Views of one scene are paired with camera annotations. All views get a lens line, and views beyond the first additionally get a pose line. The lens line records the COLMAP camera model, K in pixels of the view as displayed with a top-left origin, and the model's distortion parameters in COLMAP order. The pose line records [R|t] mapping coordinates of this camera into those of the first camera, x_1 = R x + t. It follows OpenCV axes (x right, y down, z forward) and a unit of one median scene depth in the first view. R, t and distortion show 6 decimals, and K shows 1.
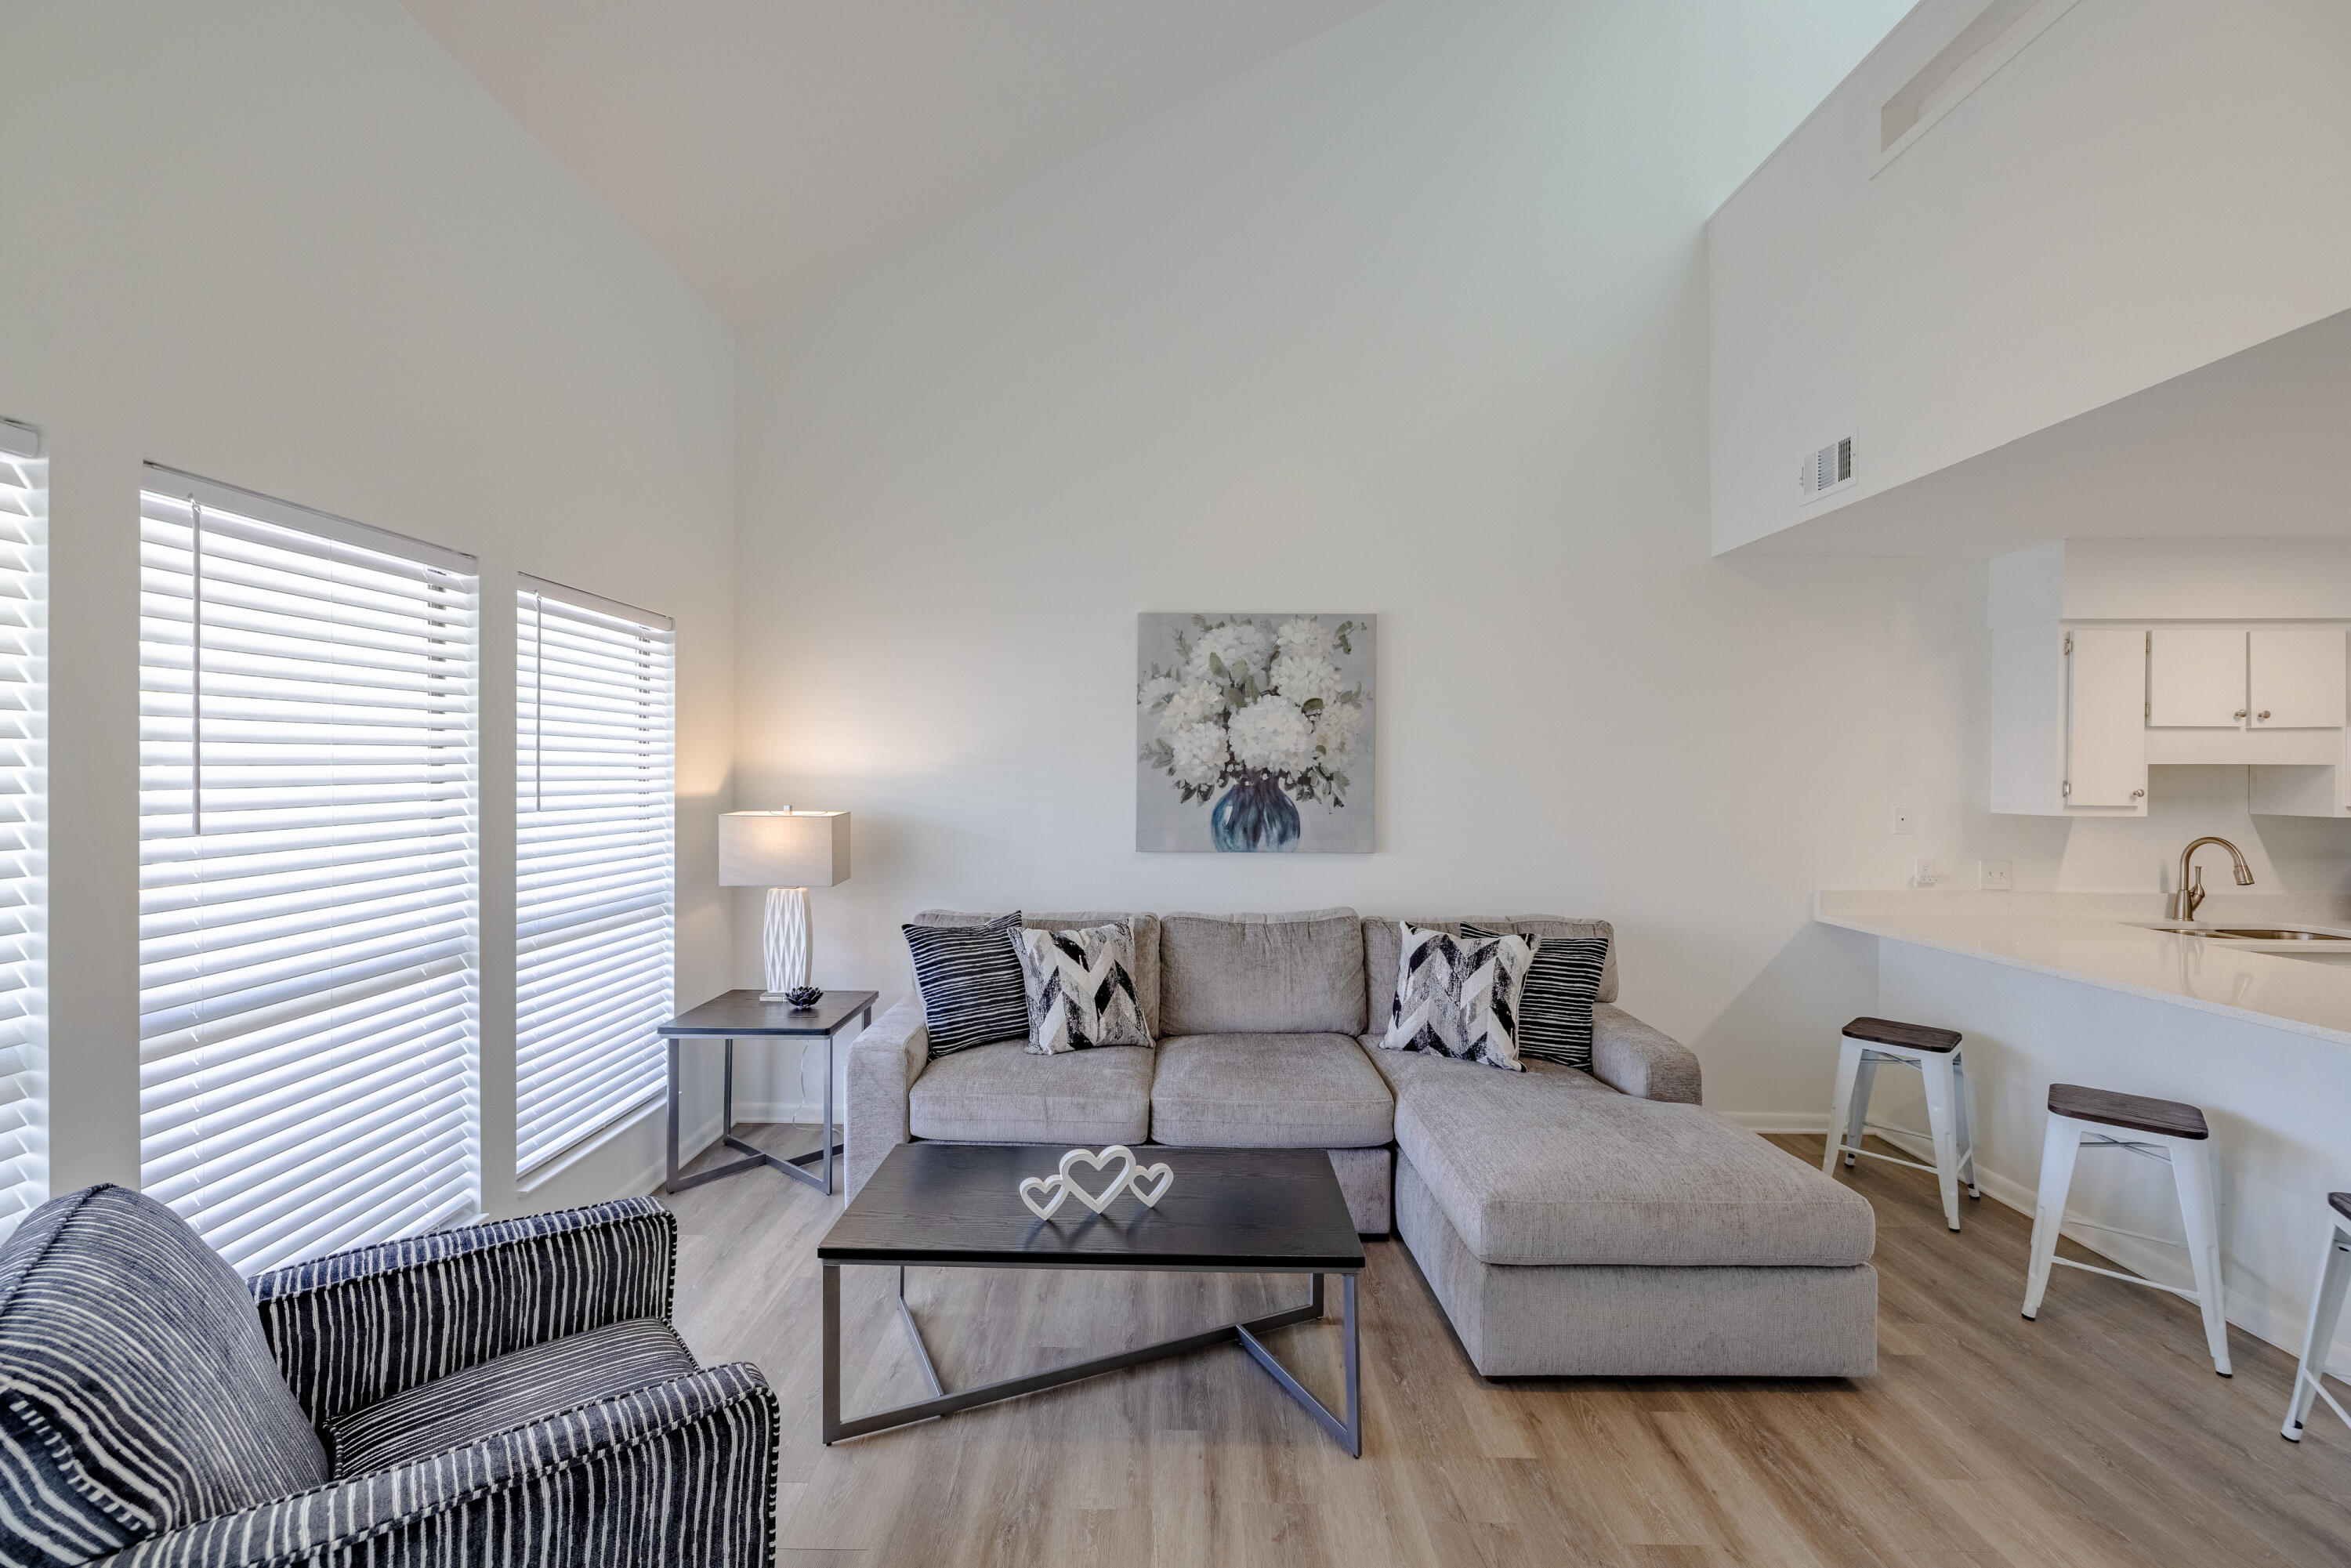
lens RADIAL K [[996.2, 0, 1163.7], [0, 996.2, 770.0], [0, 0, 1]] dist [0.004364, -0.000985]
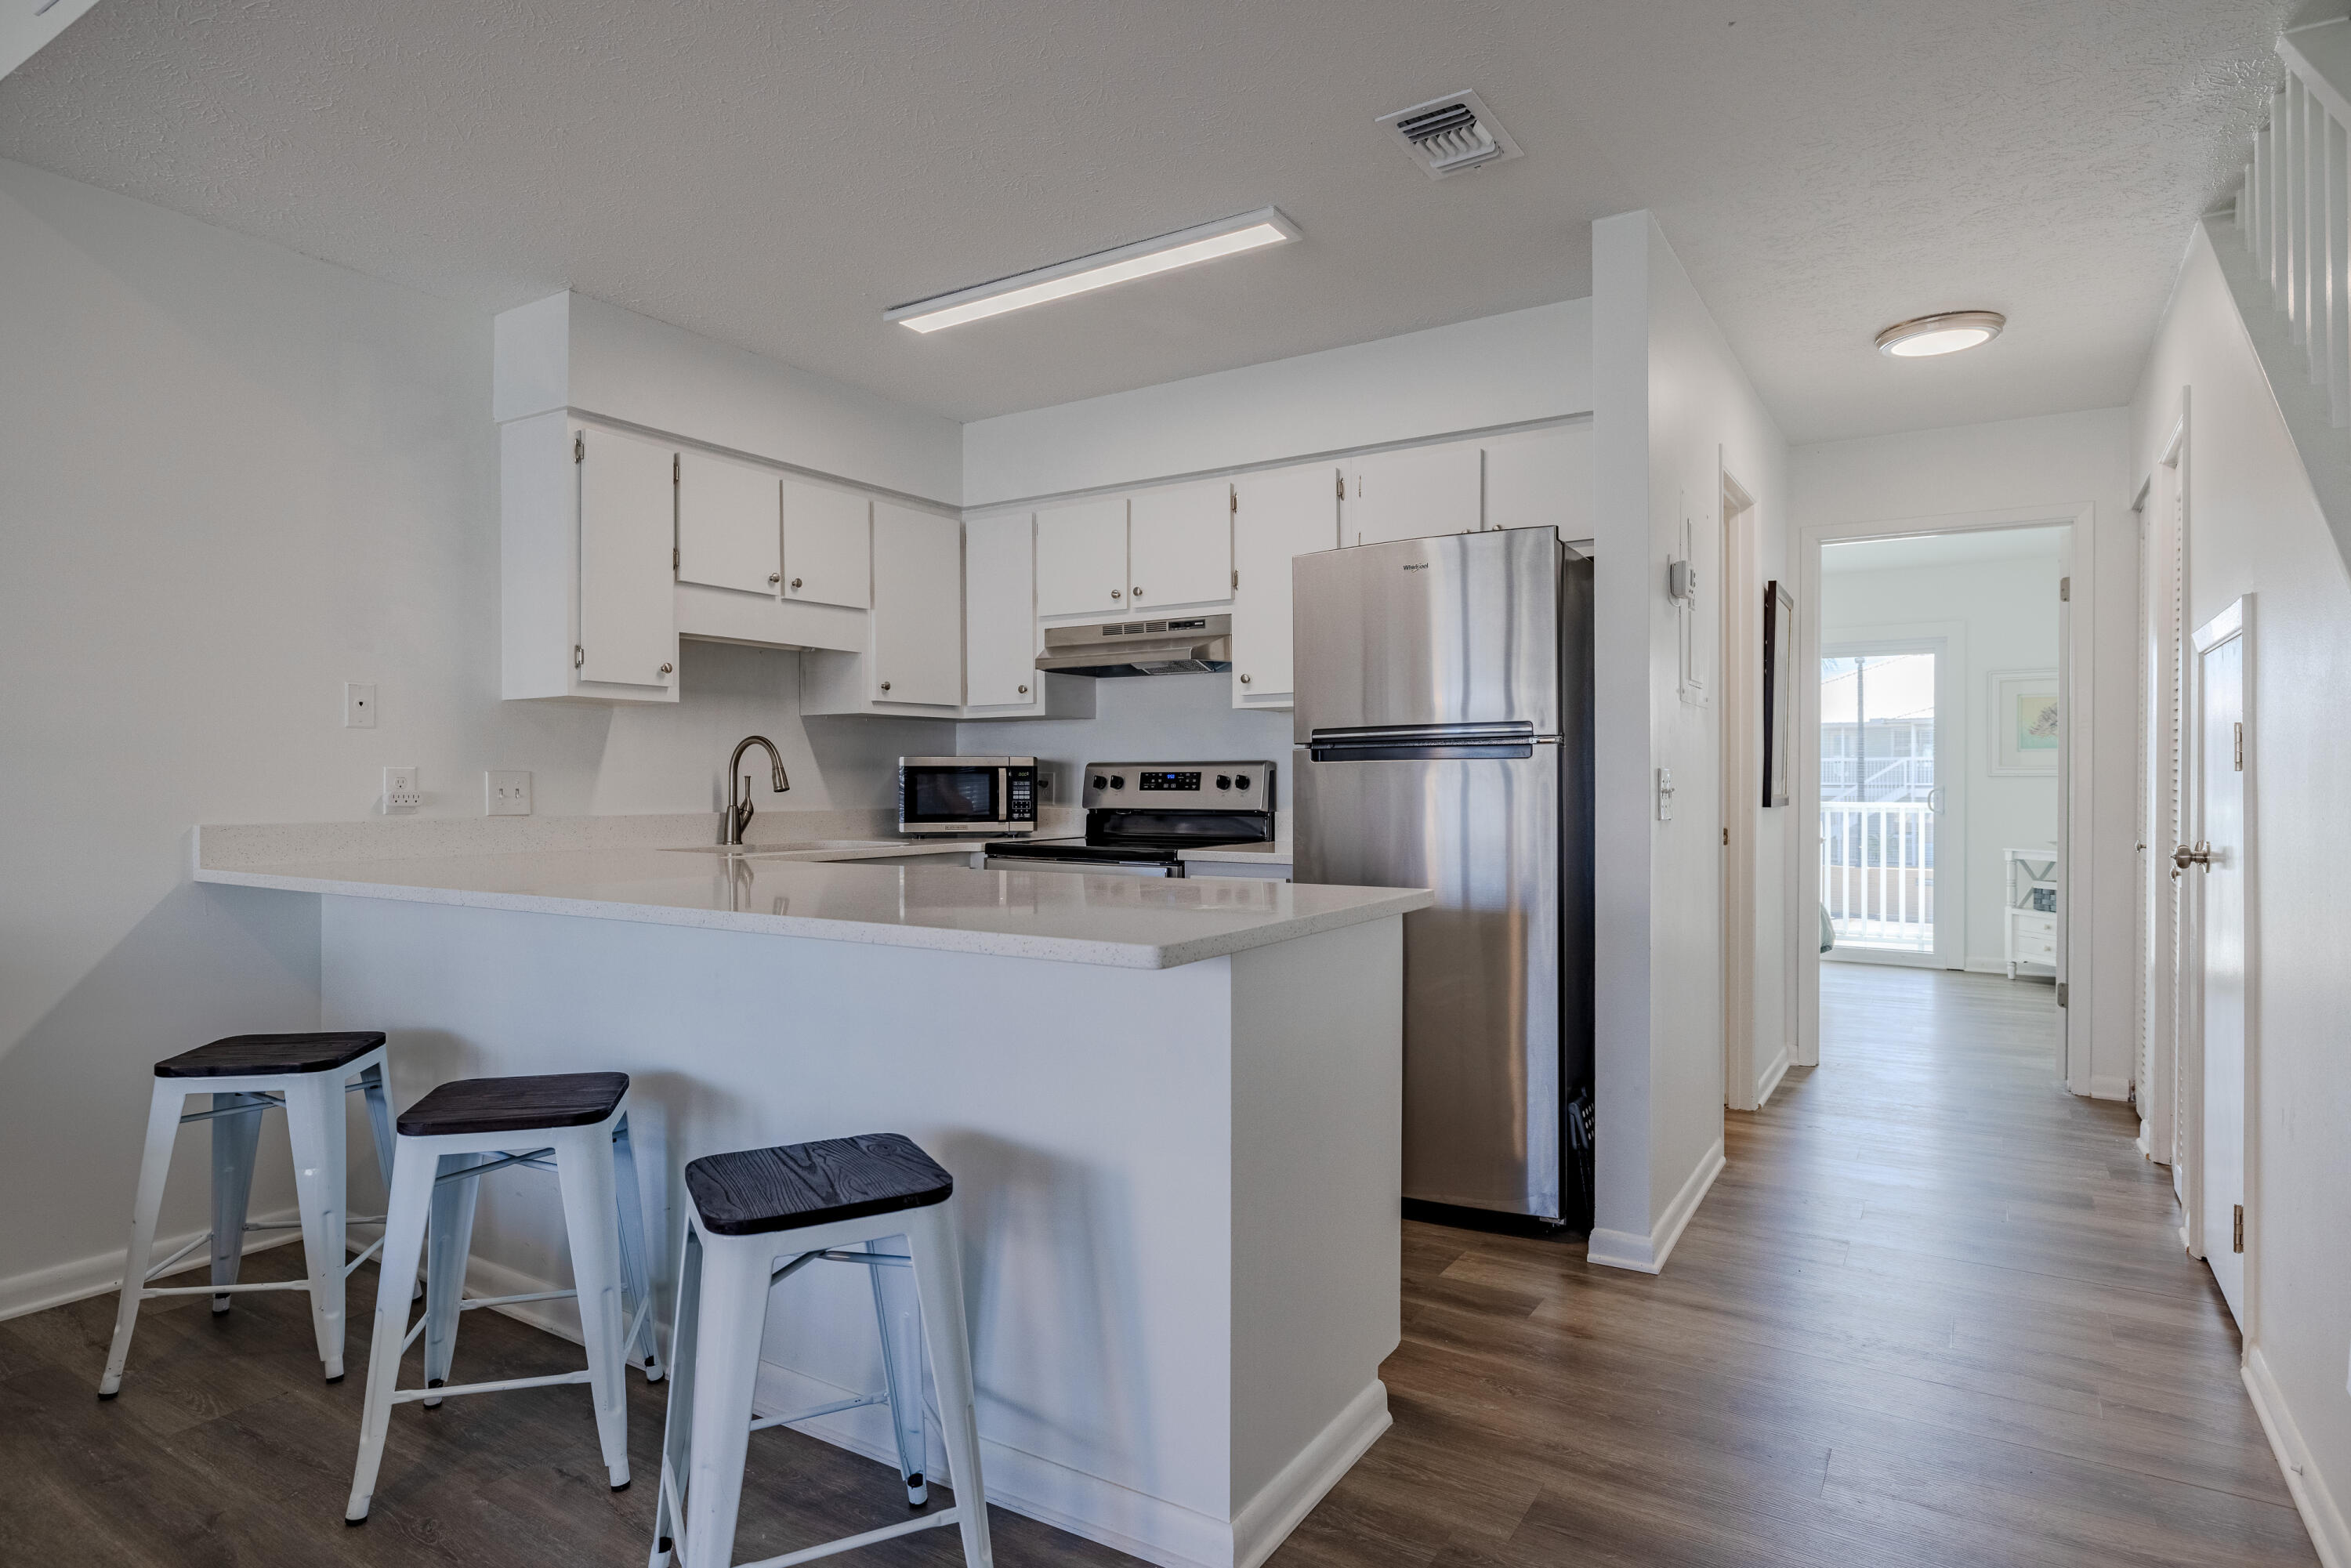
lens RADIAL K [[1272.9, 0, 1176.2], [0, 1272.9, 782.9], [0, 0, 1]] dist [0.005321, 0.001810]
pose [[0.525358, -0.006353, 0.850858, 0.370632], [0.004685, 0.999979, 0.004574, 0.104856], [-0.850869, 0.001583, 0.525376, 0.184511]]
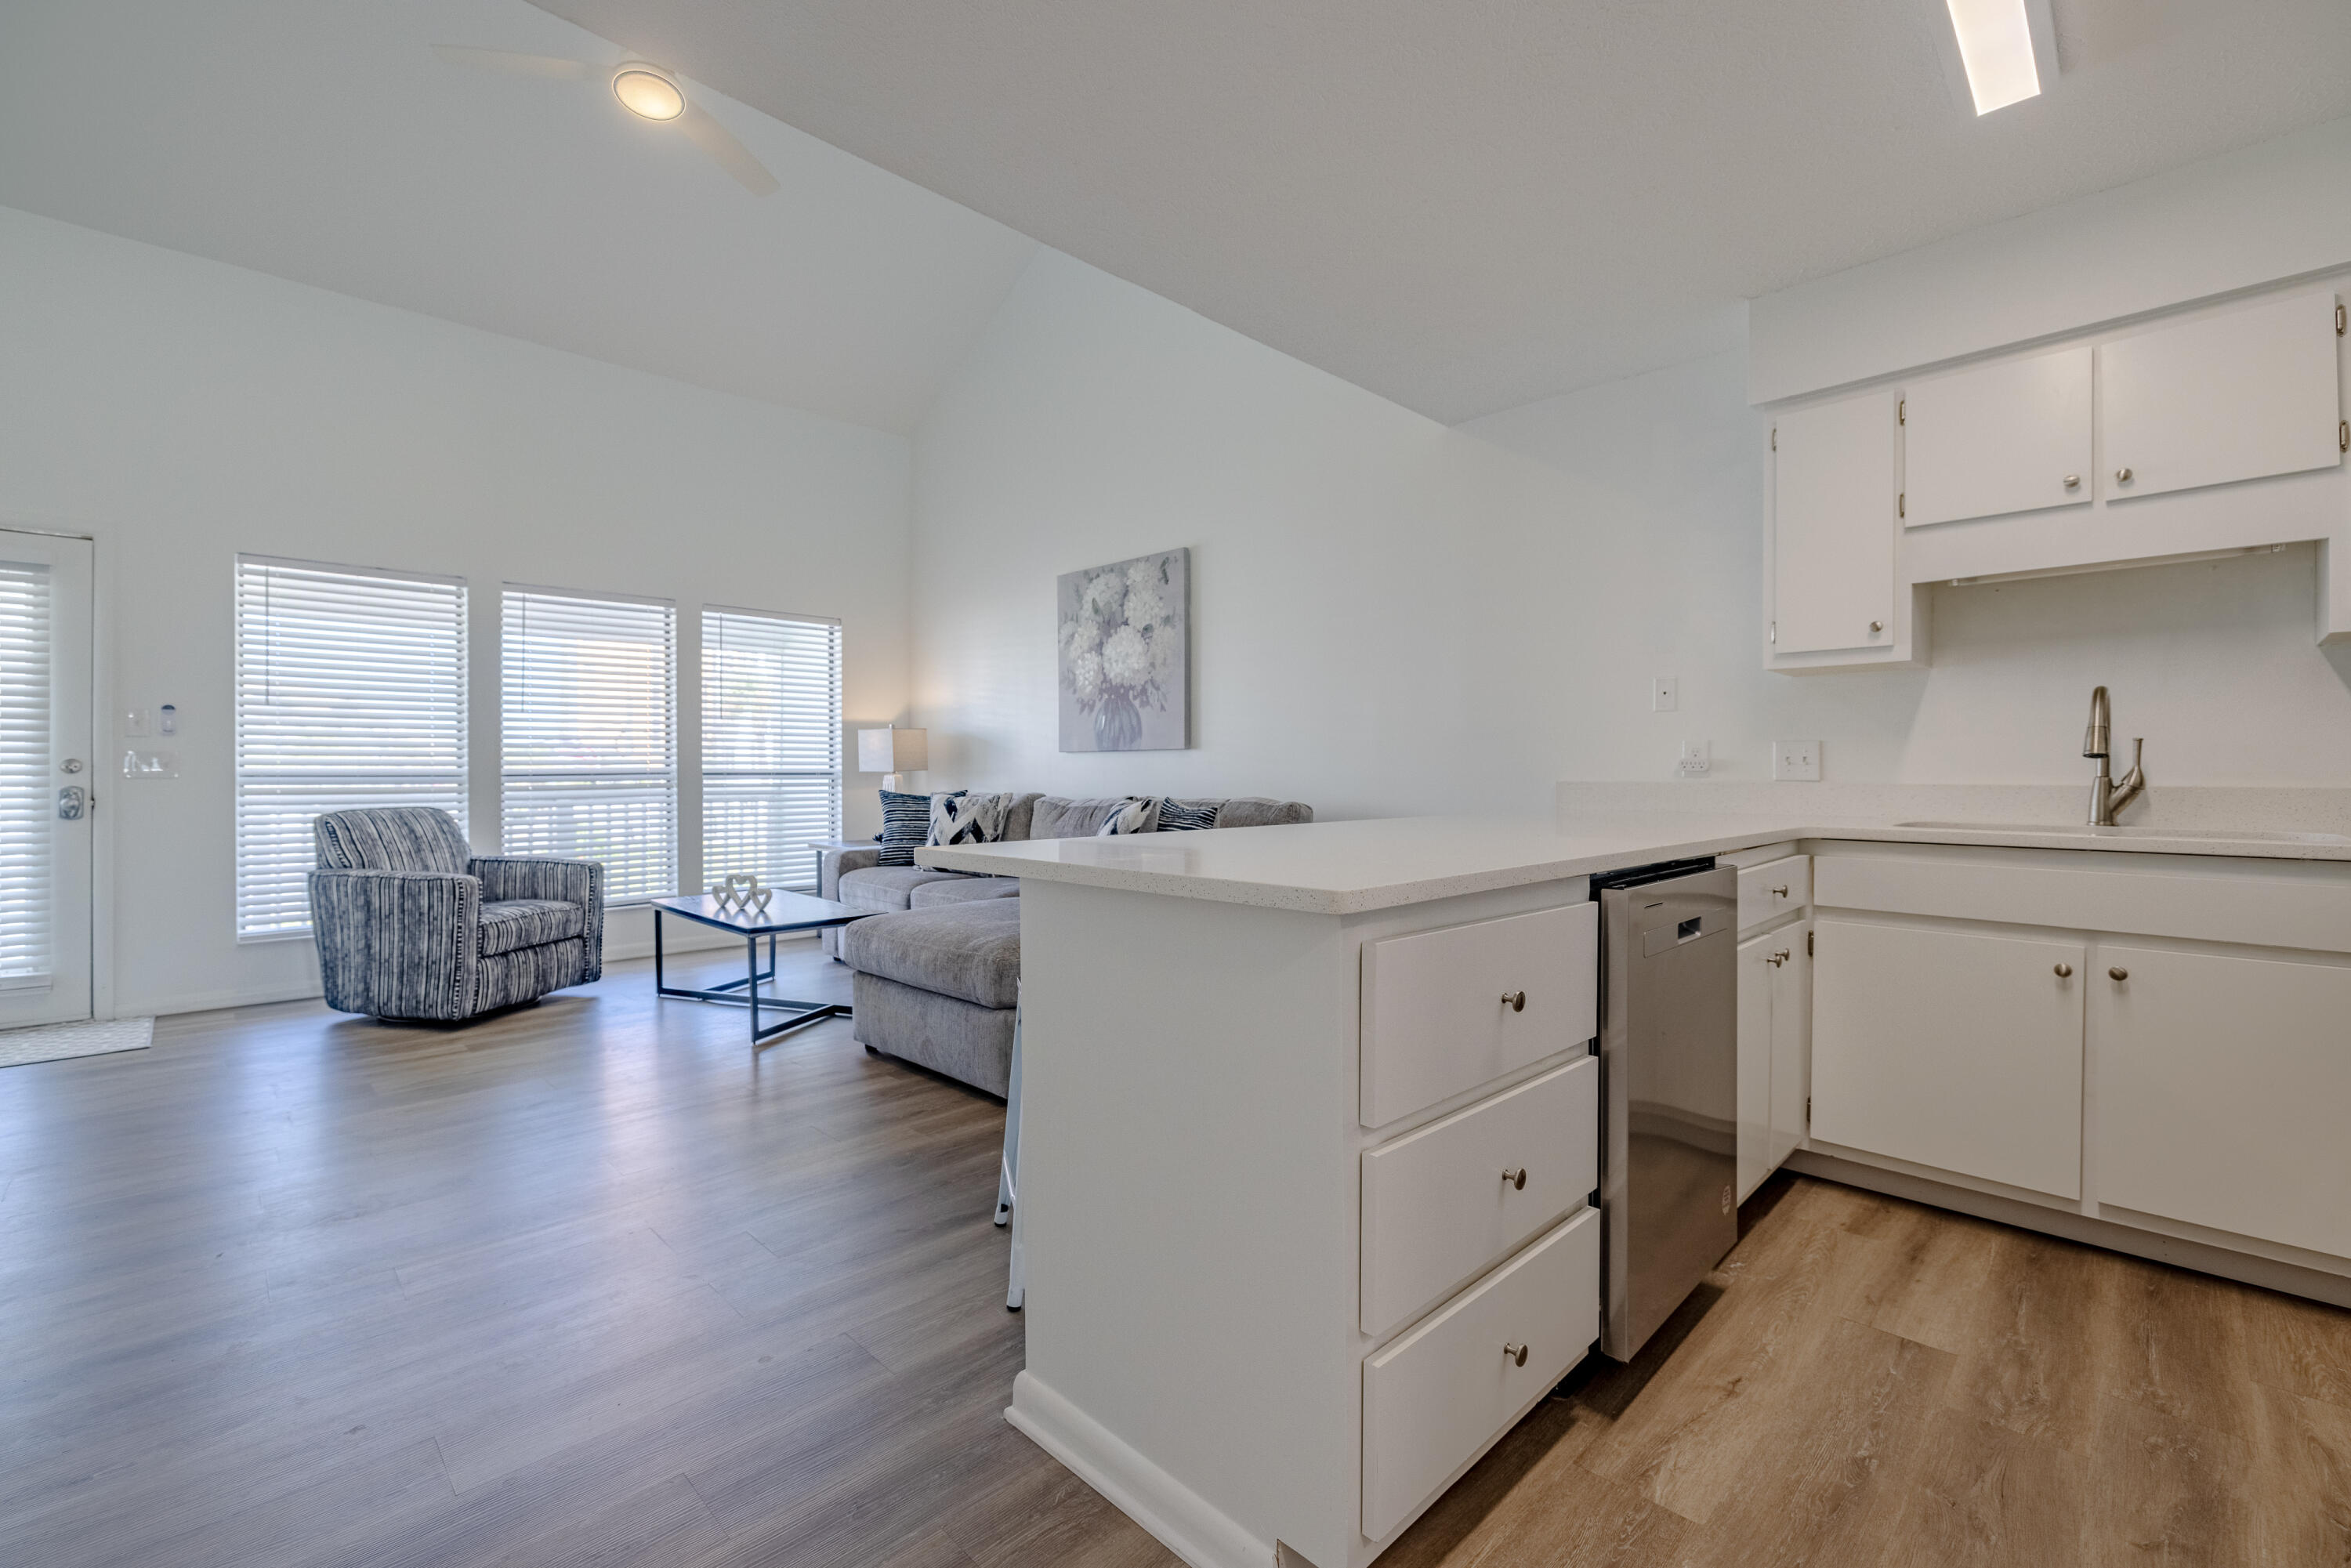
lens RADIAL K [[996.2, 0, 1167.3], [0, 996.2, 773.9], [0, 0, 1]] dist [0.004364, -0.000985]
pose [[0.703682, -0.004629, -0.710500, 1.116520], [0.006291, 0.999980, -0.000285, 0.121815], [0.710487, -0.004269, 0.703697, 0.157077]]
